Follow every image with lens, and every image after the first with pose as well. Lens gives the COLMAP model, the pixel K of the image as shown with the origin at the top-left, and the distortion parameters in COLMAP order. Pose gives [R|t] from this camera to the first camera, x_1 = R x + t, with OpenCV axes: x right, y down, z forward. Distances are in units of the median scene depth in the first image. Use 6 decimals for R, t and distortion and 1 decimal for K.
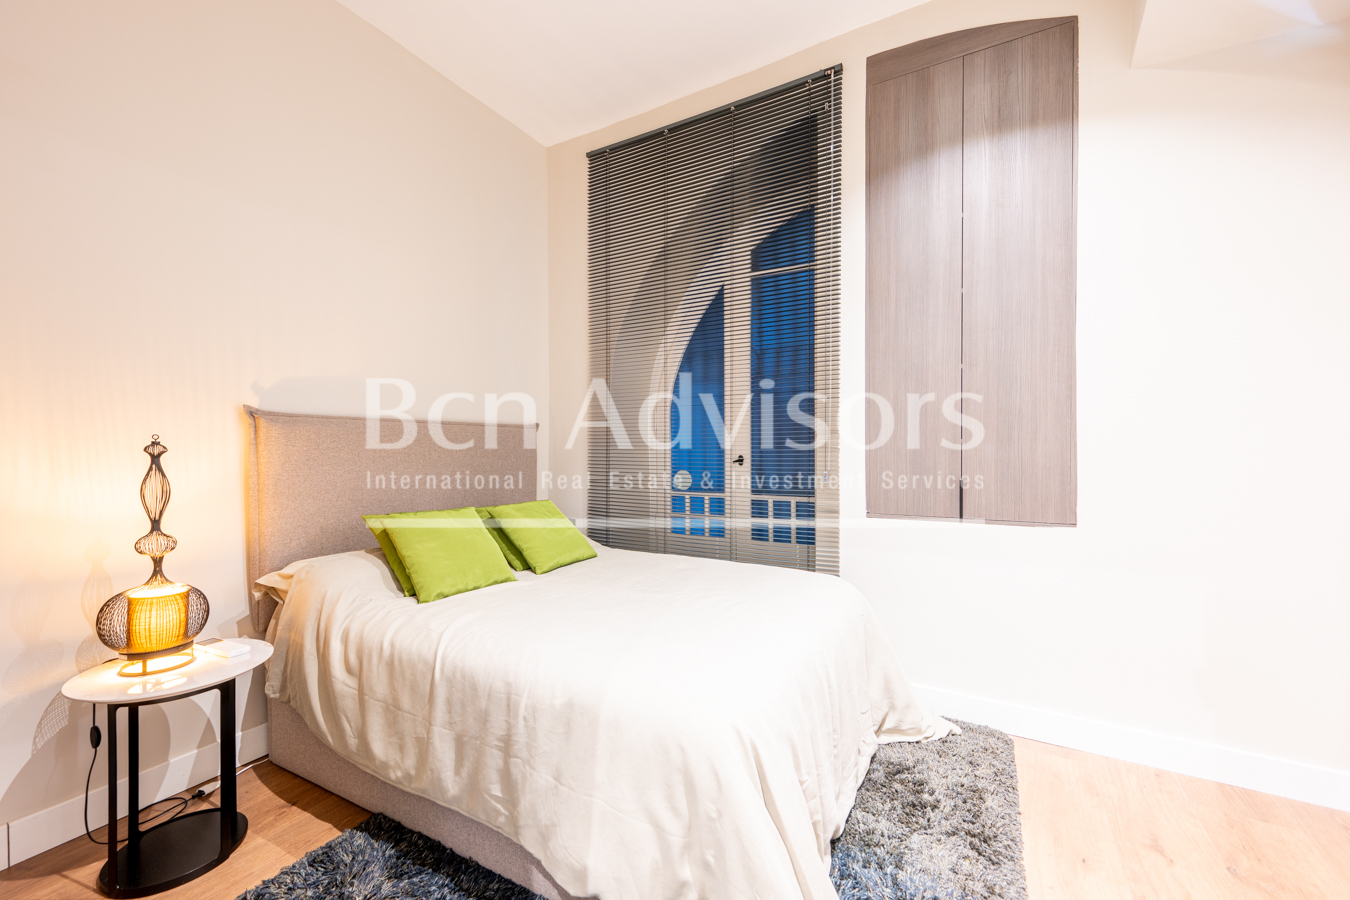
lens RADIAL K [[539.7, 0, 667.9], [0, 539.7, 451.4], [0, 0, 1]] dist [-0.002208, 0.000927]
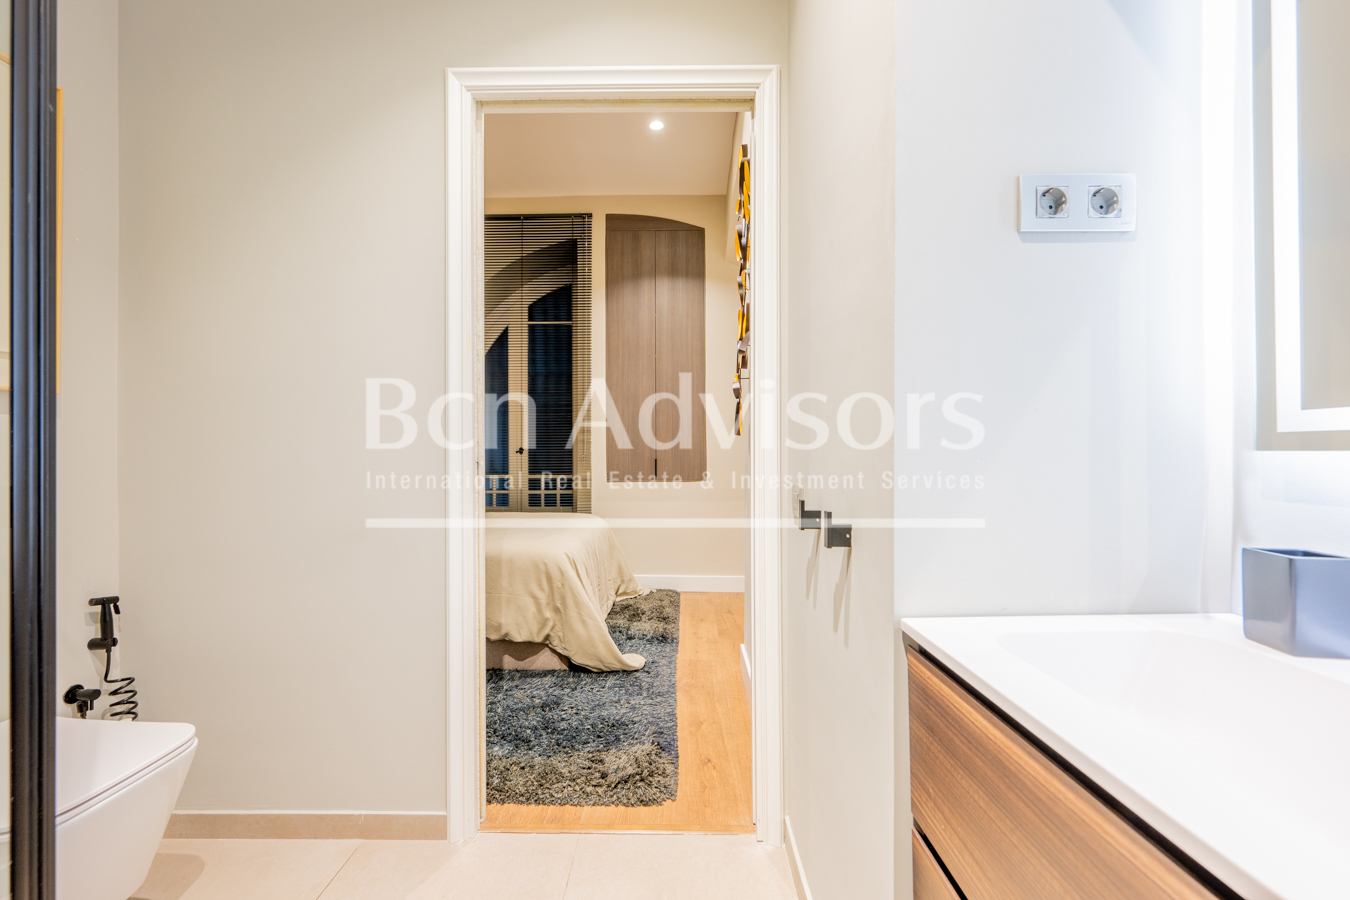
lens RADIAL K [[539.7, 0, 671.0], [0, 539.7, 450.2], [0, 0, 1]] dist [-0.002208, 0.000927]
pose [[0.874161, -0.002352, 0.485631, -0.316032], [0.006268, 0.999960, -0.006438, 0.039280], [-0.485597, 0.008672, 0.874140, -0.658922]]
